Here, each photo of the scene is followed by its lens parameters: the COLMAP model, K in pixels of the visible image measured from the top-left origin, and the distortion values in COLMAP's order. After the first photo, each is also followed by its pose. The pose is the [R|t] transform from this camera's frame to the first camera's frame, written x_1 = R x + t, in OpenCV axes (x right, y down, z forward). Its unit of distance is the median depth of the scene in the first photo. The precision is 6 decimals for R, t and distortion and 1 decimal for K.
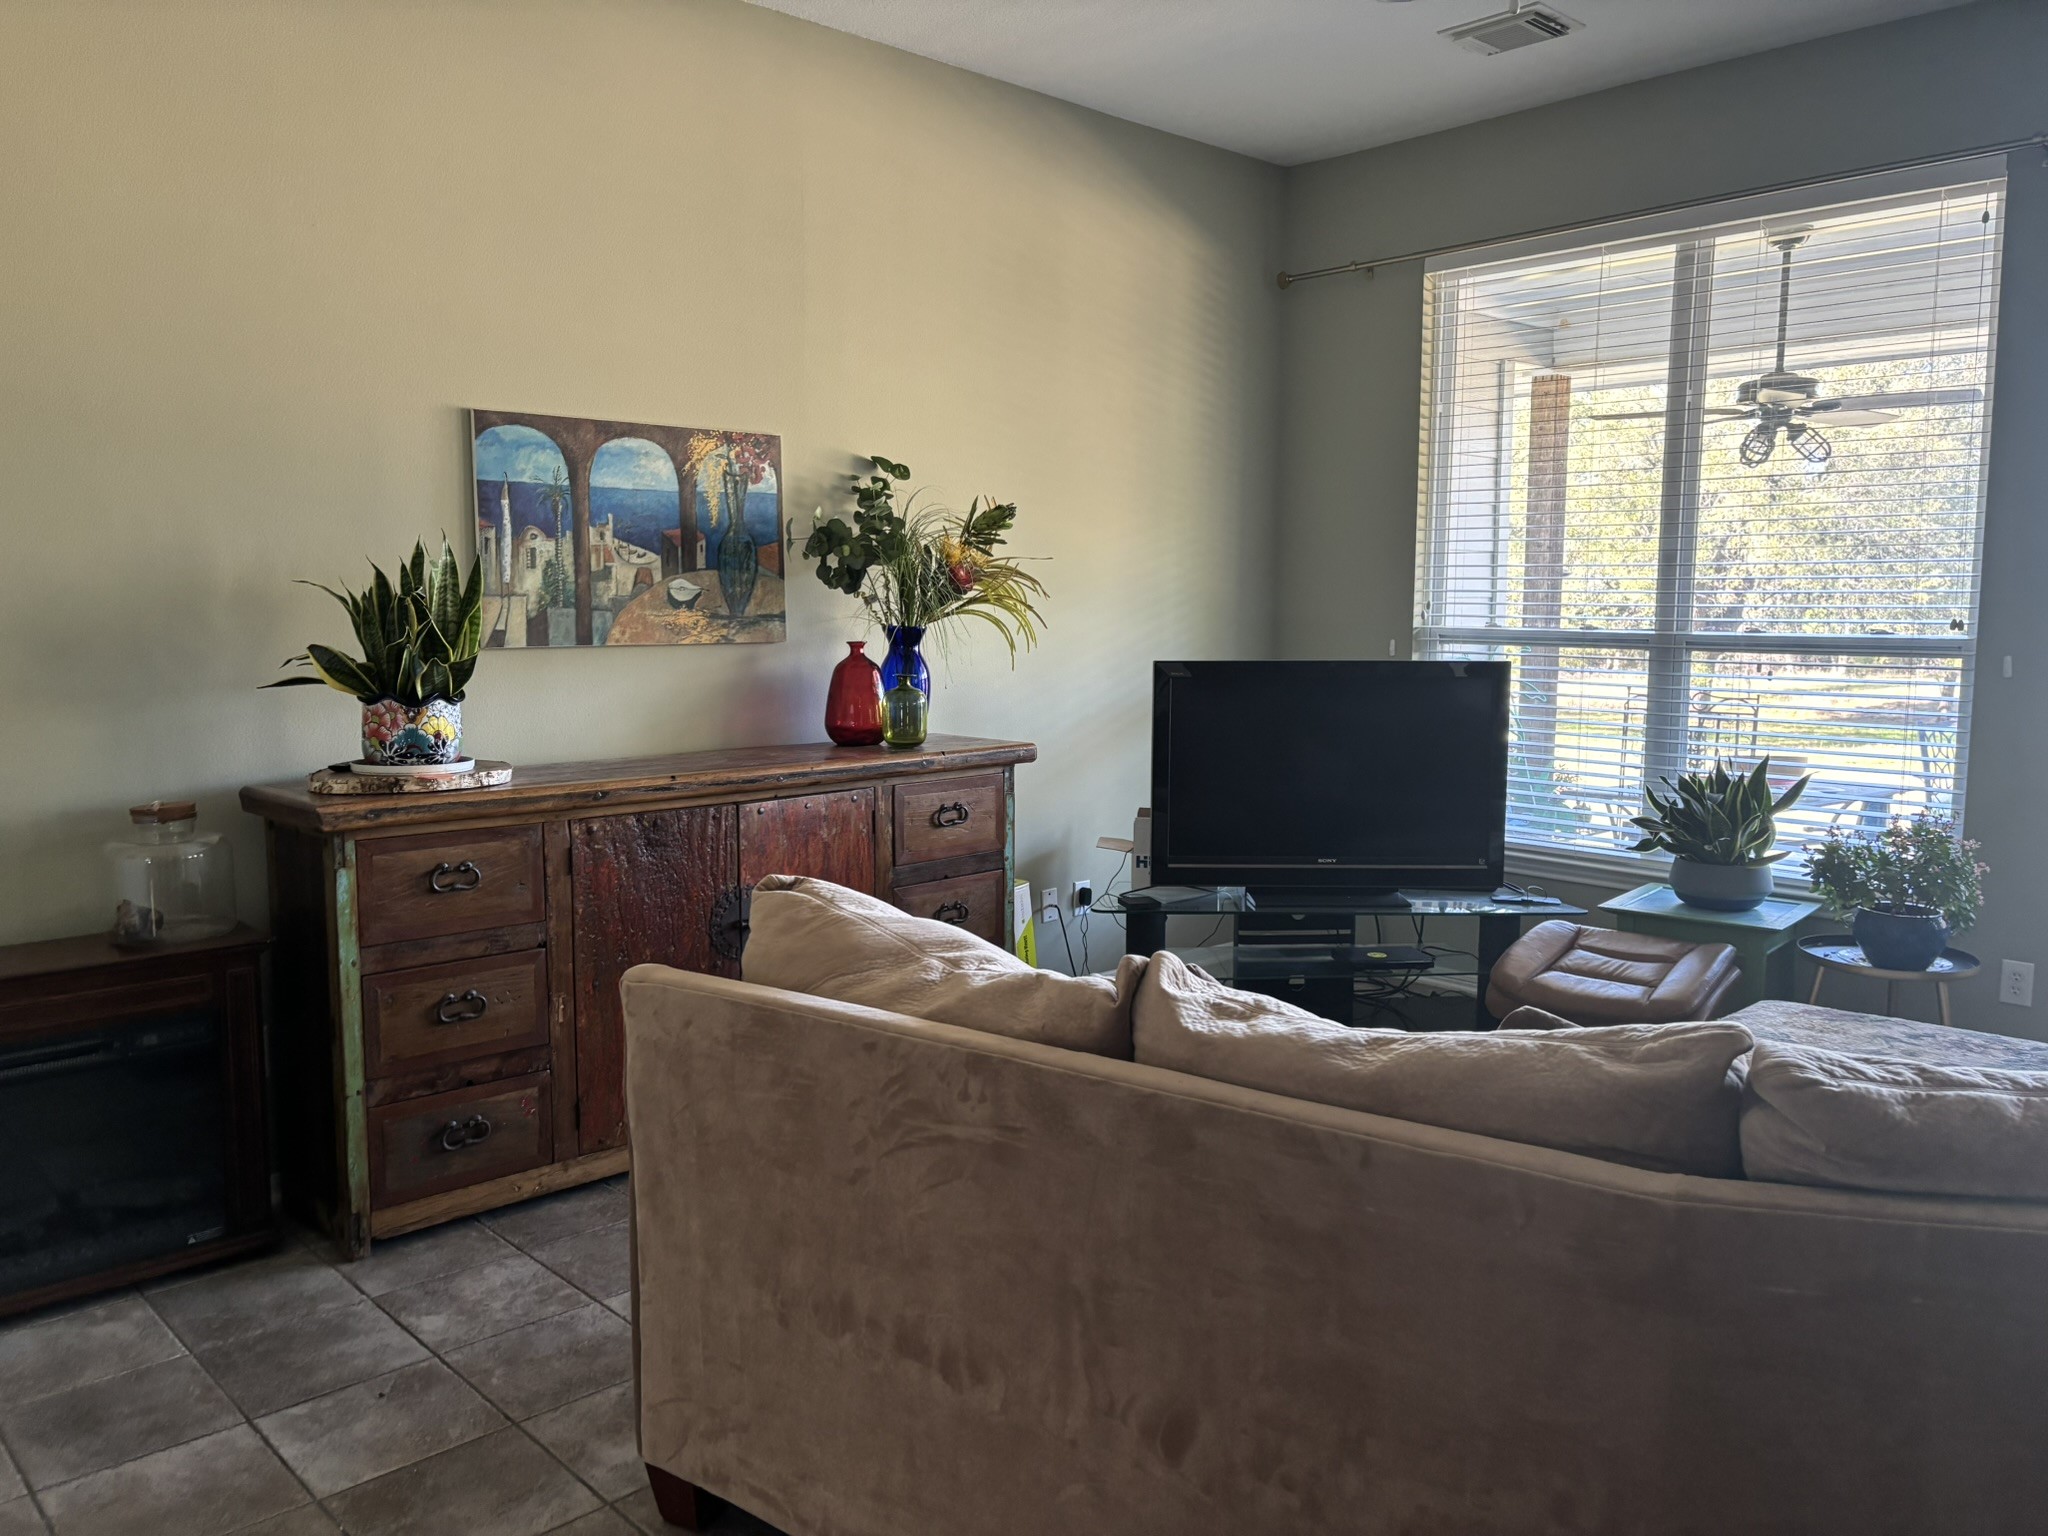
lens RADIAL K [[1527.7, 0, 1024.0], [0, 1527.7, 768.0], [0, 0, 1]] dist [0.069652, -0.077589]
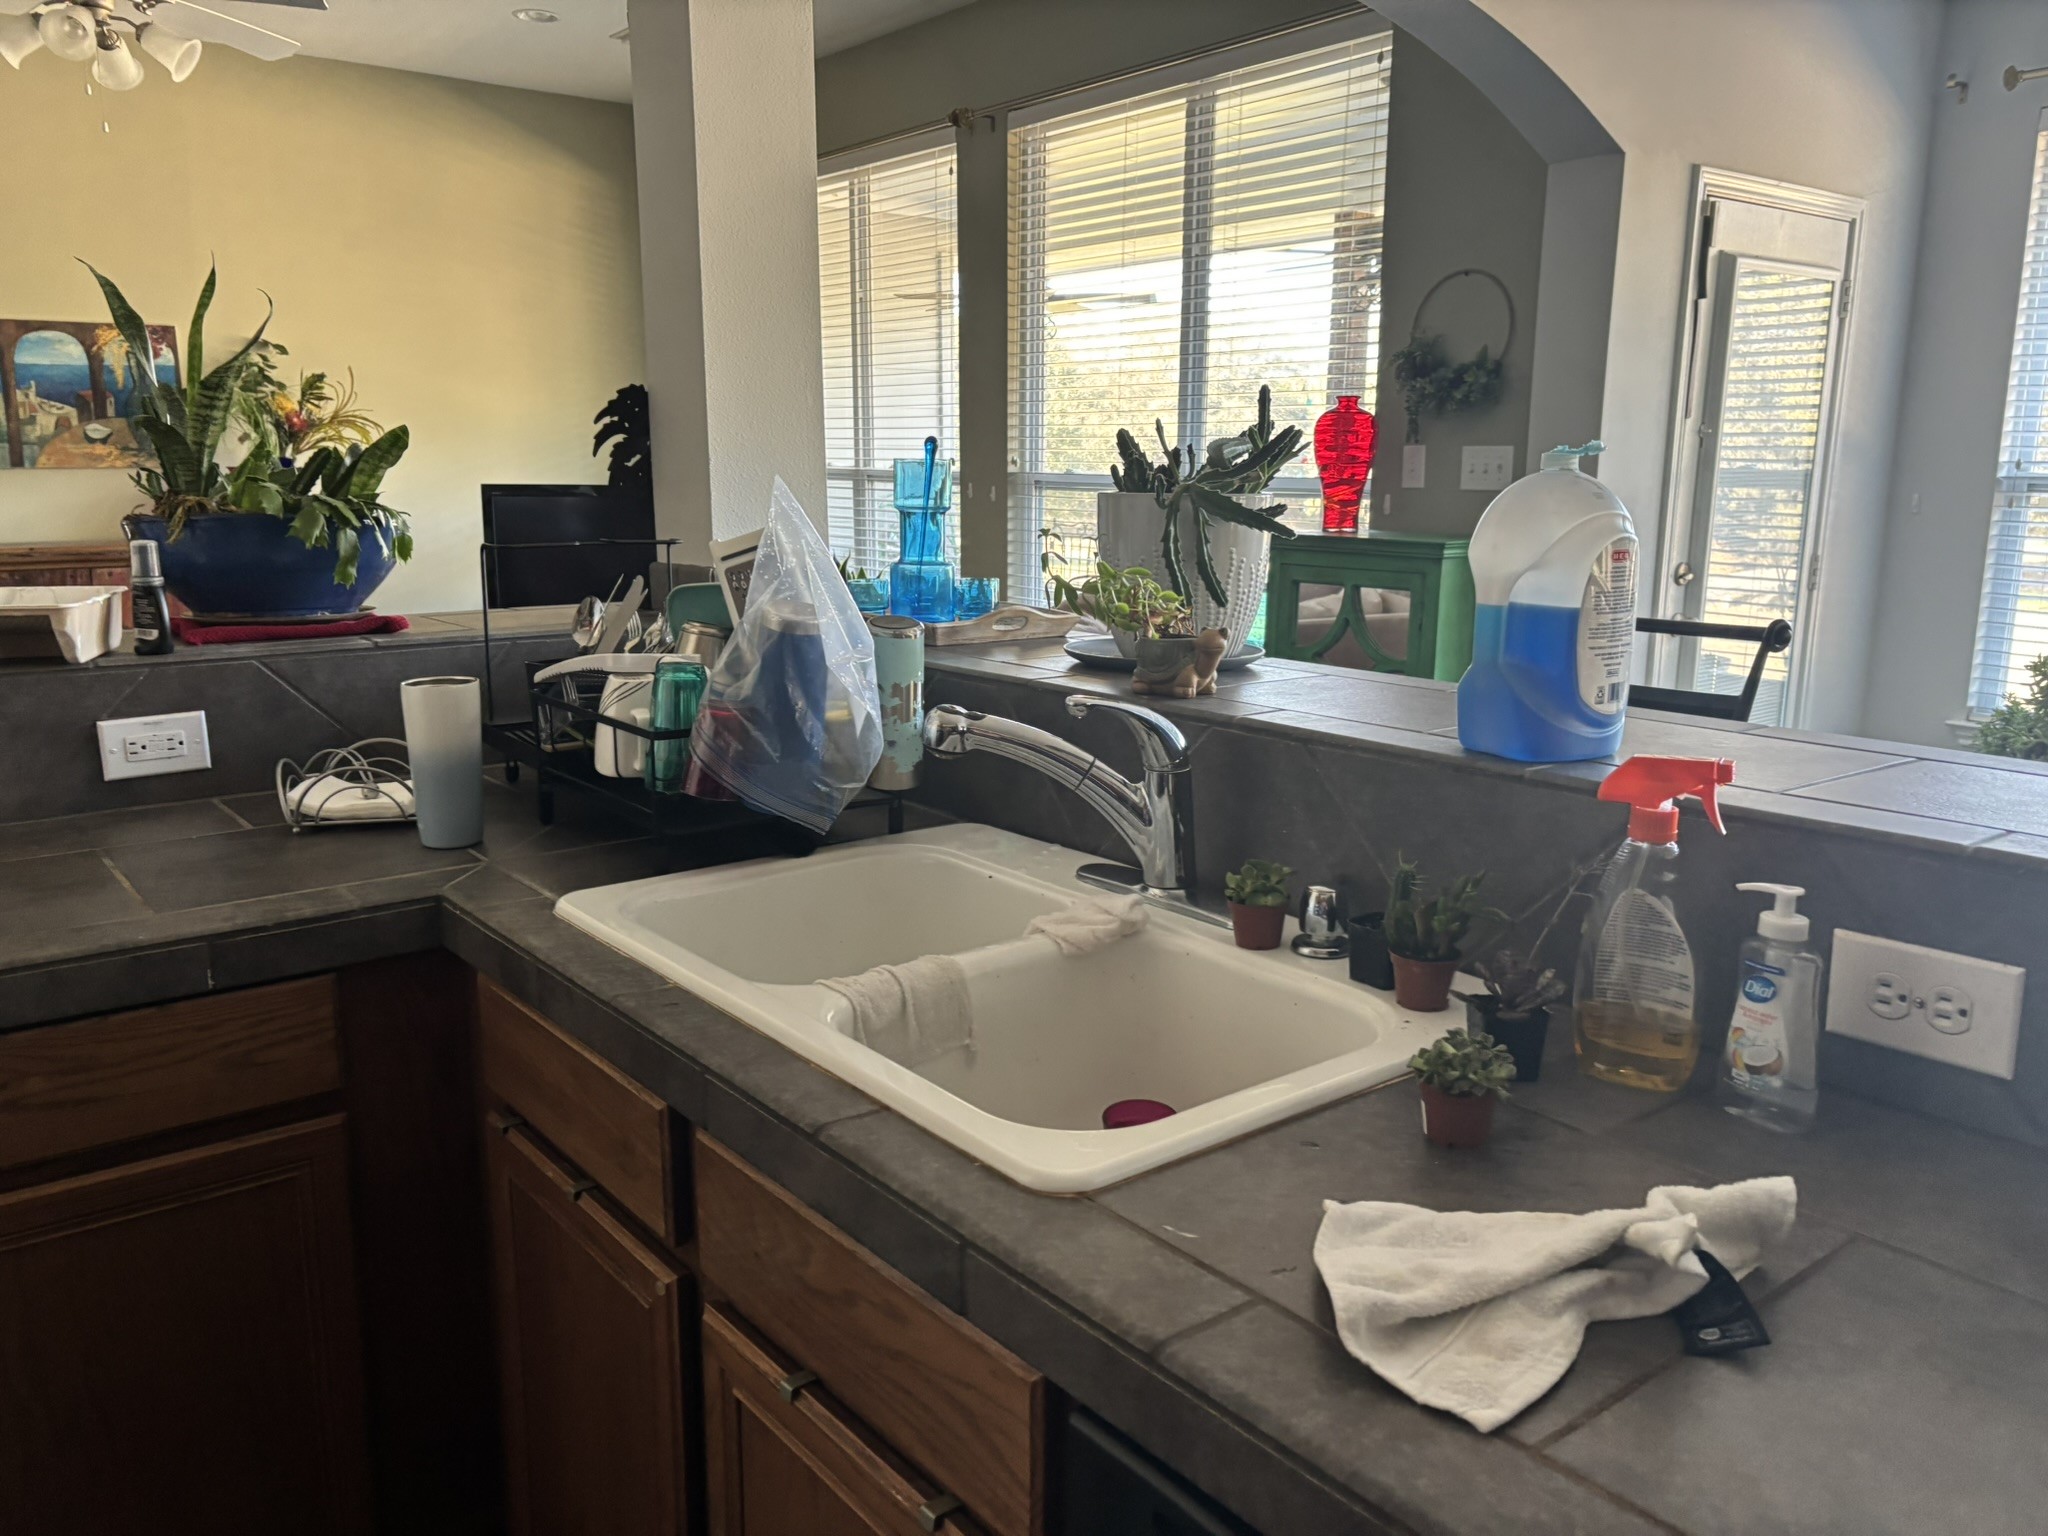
lens RADIAL K [[1527.7, 0, 1024.0], [0, 1527.7, 768.0], [0, 0, 1]] dist [0.069652, -0.077589]
pose [[0.994890, 0.021274, -0.098694, 0.839092], [-0.011924, 0.995465, 0.094376, 0.059663], [0.100254, -0.092717, 0.990632, -0.457600]]
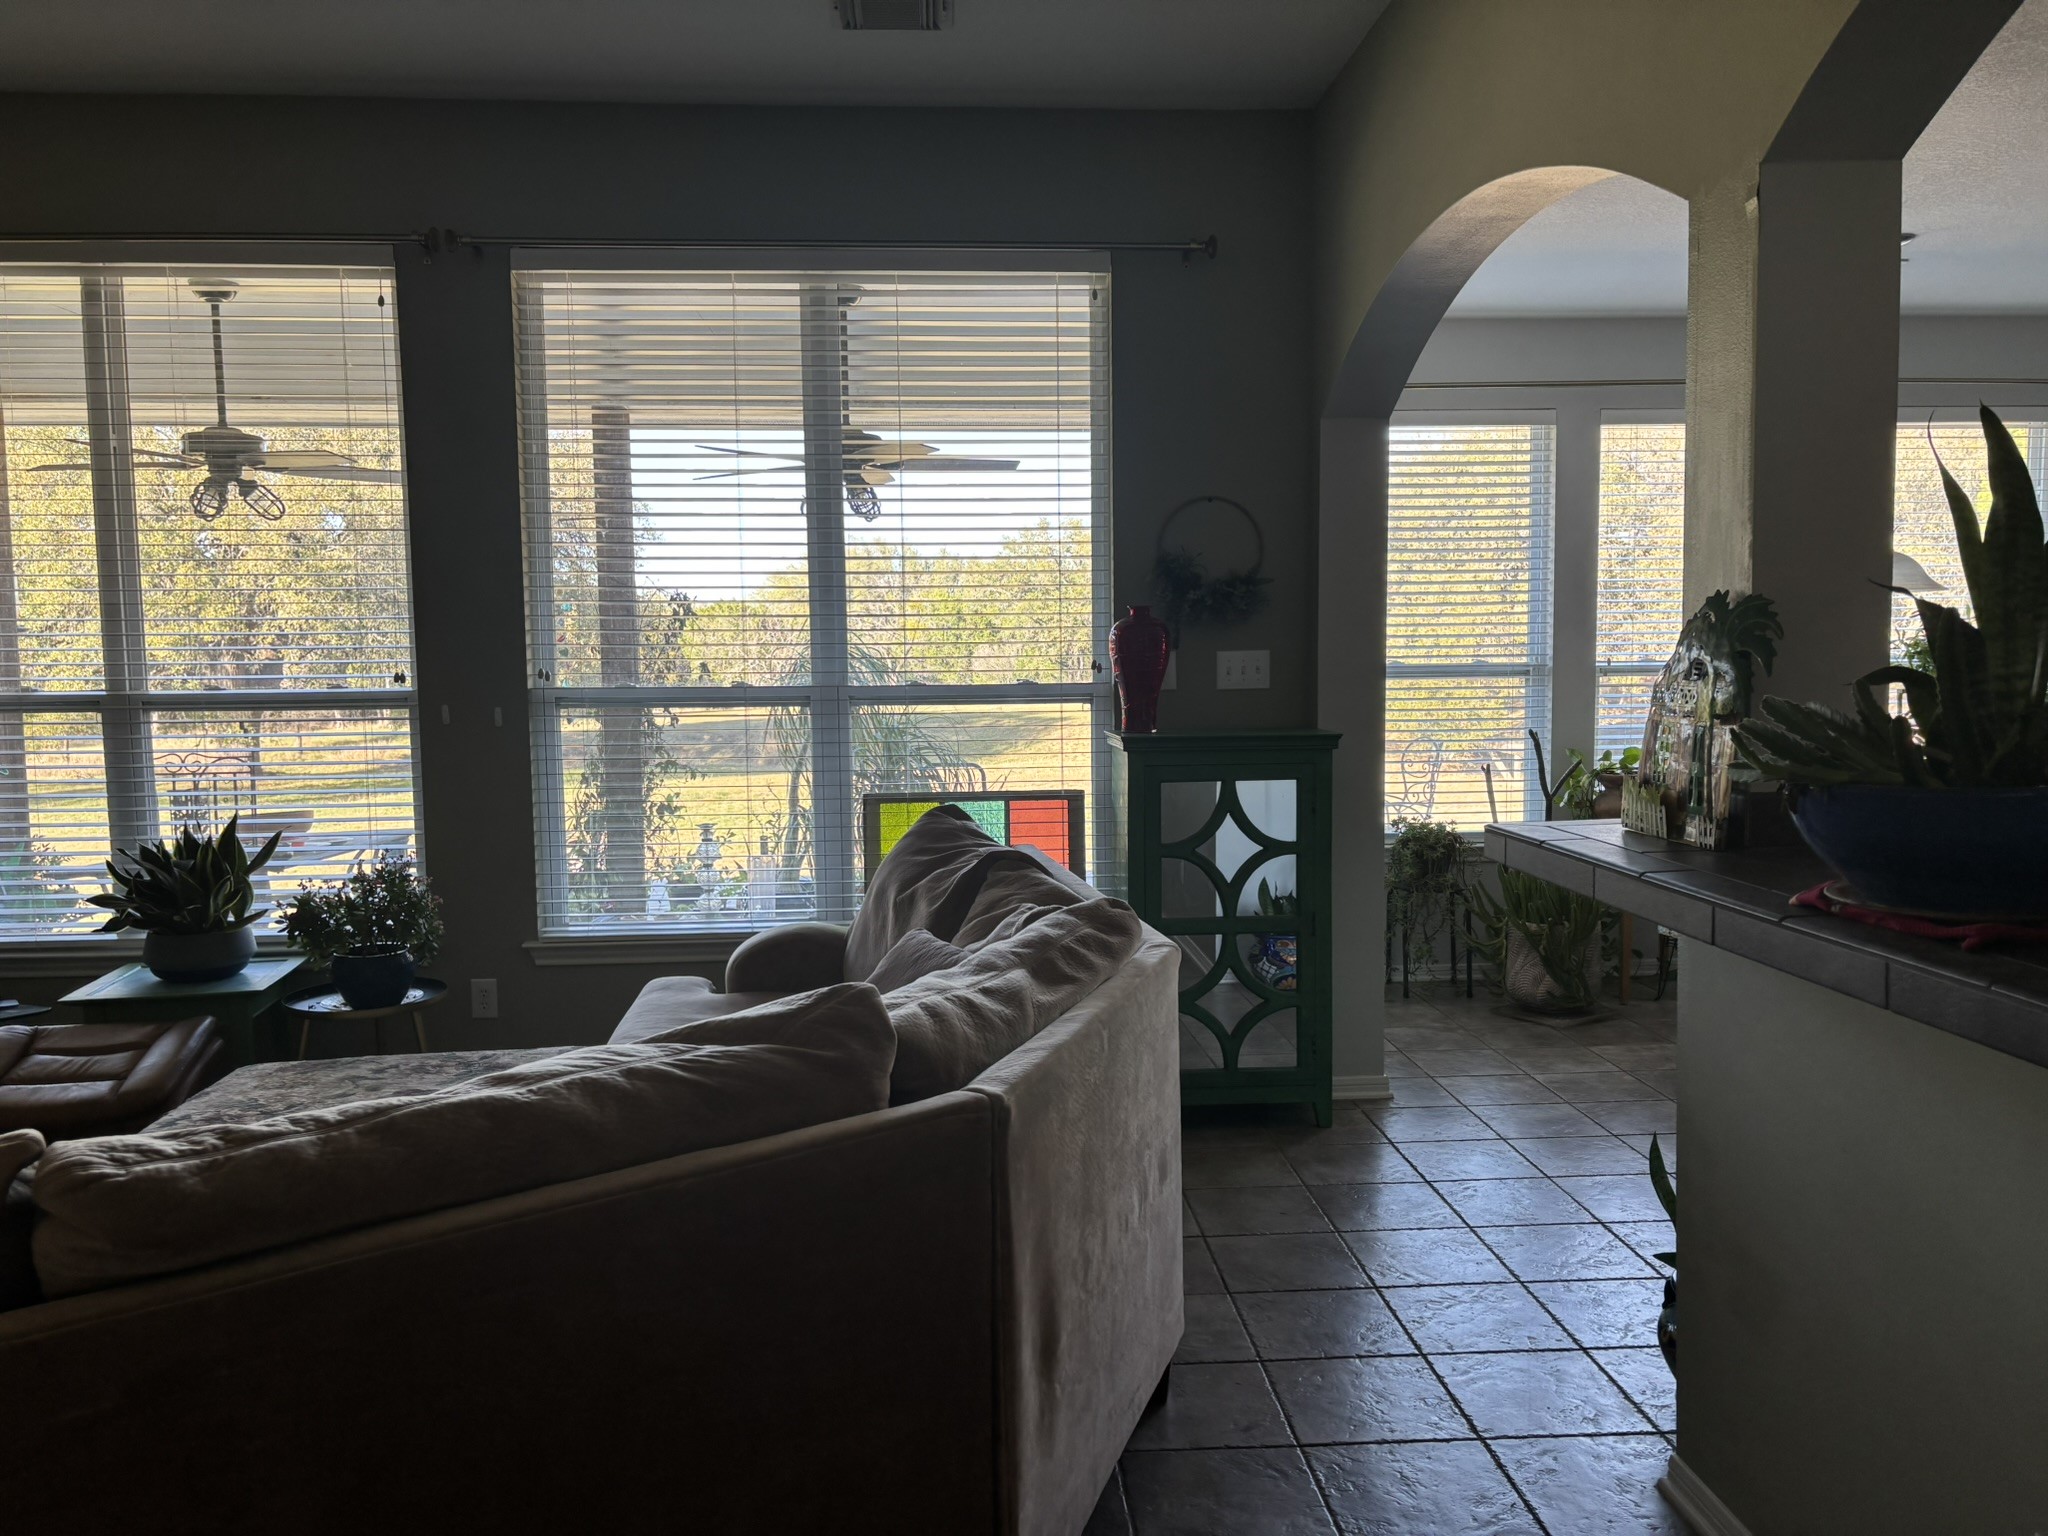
lens RADIAL K [[1527.7, 0, 1024.0], [0, 1527.7, 768.0], [0, 0, 1]] dist [0.069652, -0.077589]
pose [[0.637640, -0.072206, 0.766943, 0.054795], [0.099386, 0.994988, 0.011046, 0.001298], [-0.763896, 0.069179, 0.641620, -0.011843]]
